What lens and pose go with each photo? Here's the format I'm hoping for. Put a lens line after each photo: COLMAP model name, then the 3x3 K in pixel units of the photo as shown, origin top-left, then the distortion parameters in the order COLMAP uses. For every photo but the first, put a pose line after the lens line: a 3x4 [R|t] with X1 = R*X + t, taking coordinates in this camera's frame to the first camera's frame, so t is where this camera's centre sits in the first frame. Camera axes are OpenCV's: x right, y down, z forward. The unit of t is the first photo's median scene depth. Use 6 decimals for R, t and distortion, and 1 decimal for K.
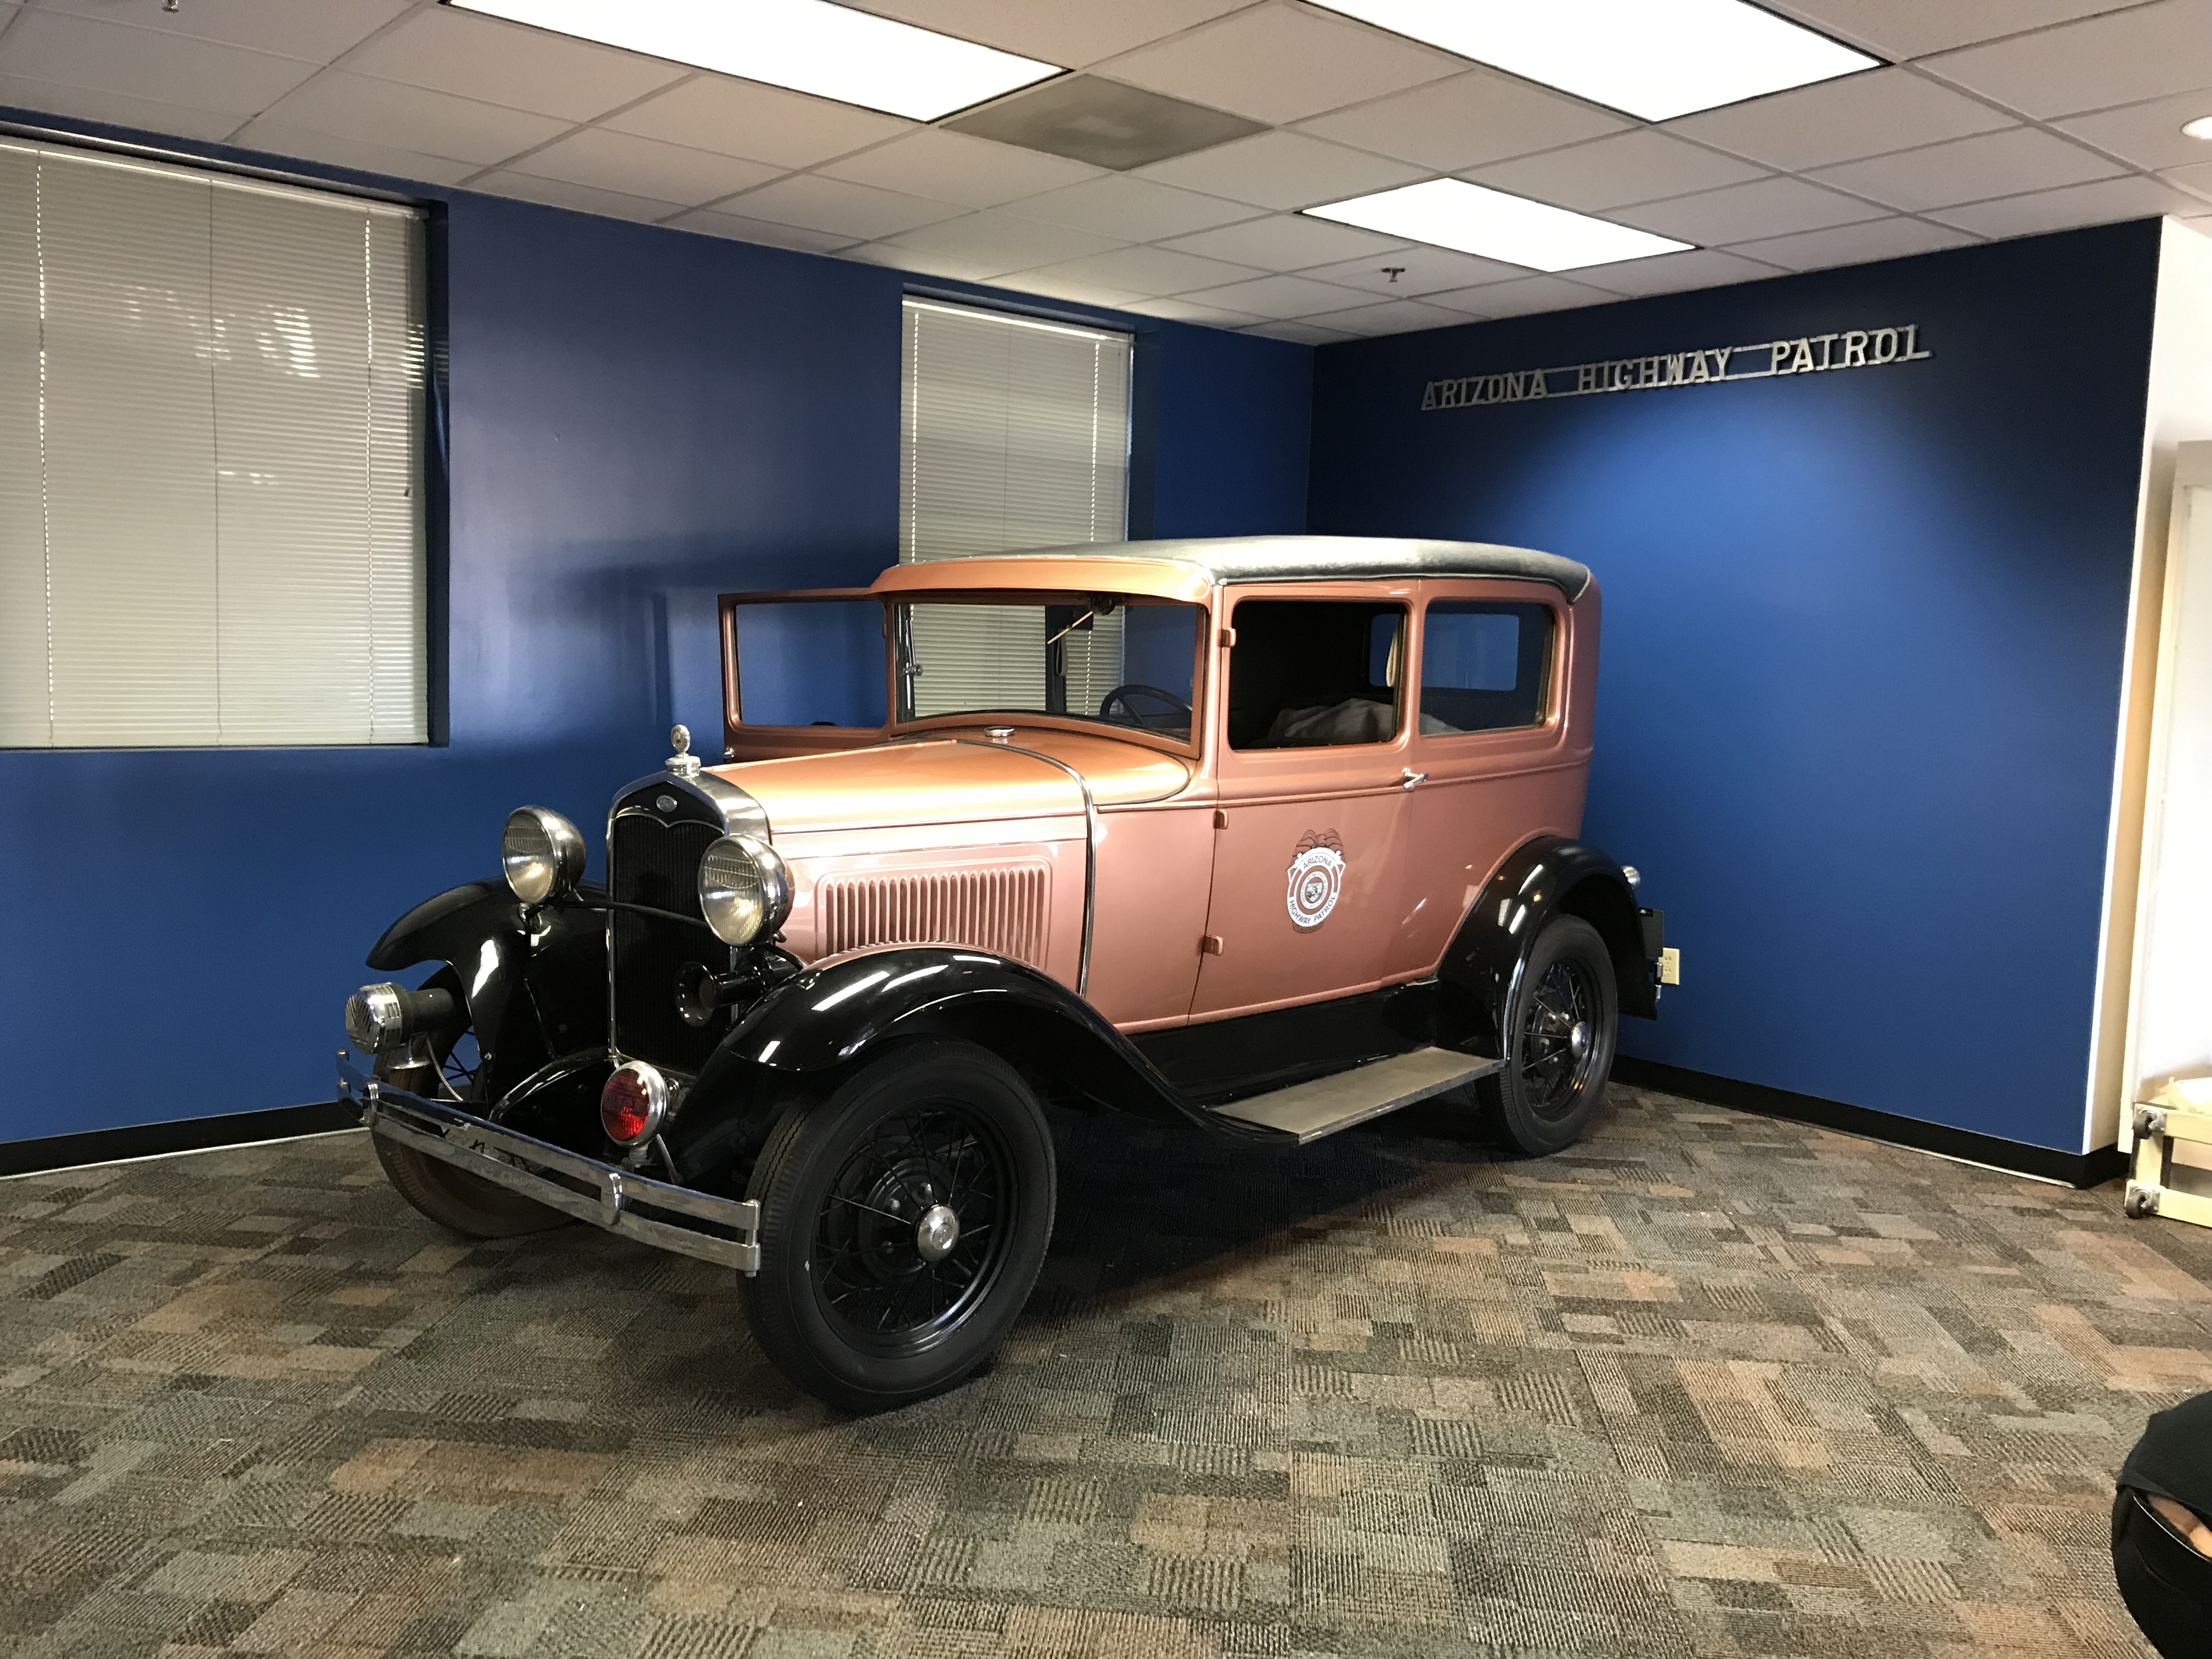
lens RADIAL K [[1813.0, 0, 1104.8], [0, 1813.0, 843.5], [0, 0, 1]] dist [0.006664, 0.011536]
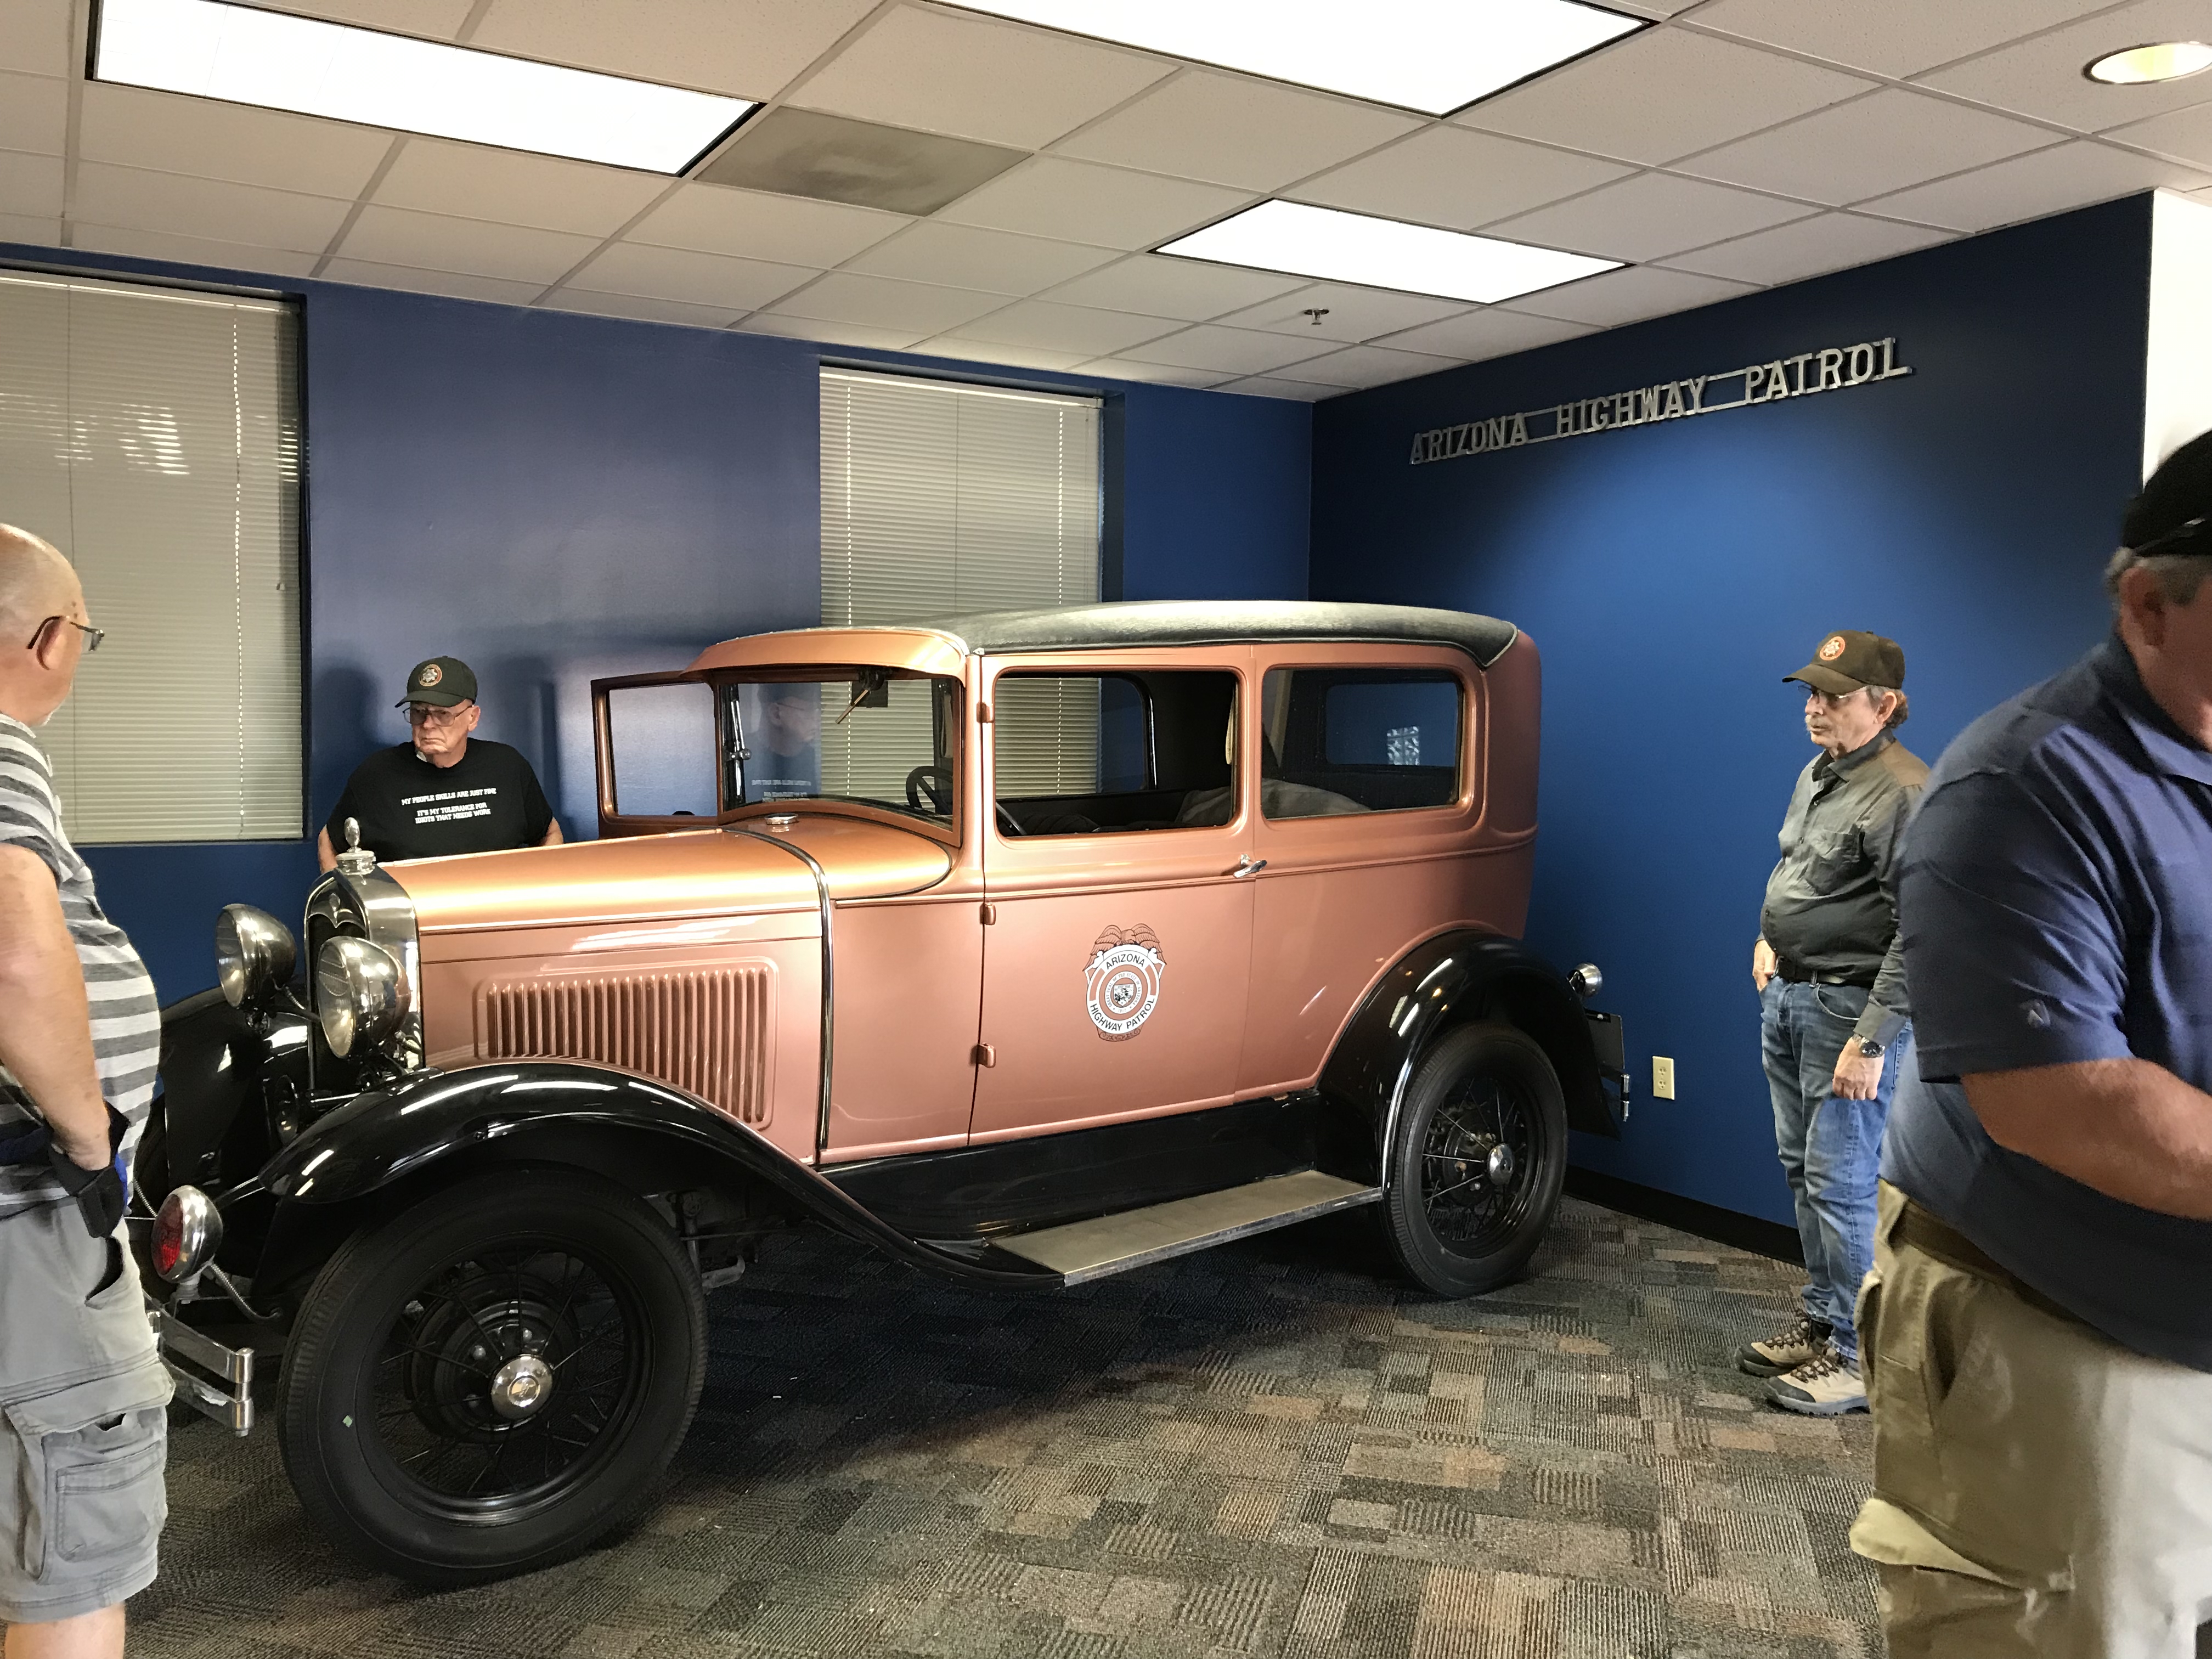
lens RADIAL K [[1823.5, 0, 1101.4], [0, 1823.5, 834.6], [0, 0, 1]] dist [0.004795, 0.016687]
pose [[0.987352, -0.011413, -0.158135, 0.217492], [0.002952, 0.998556, -0.053639, -0.003672], [0.158519, 0.052494, 0.985960, 0.099006]]
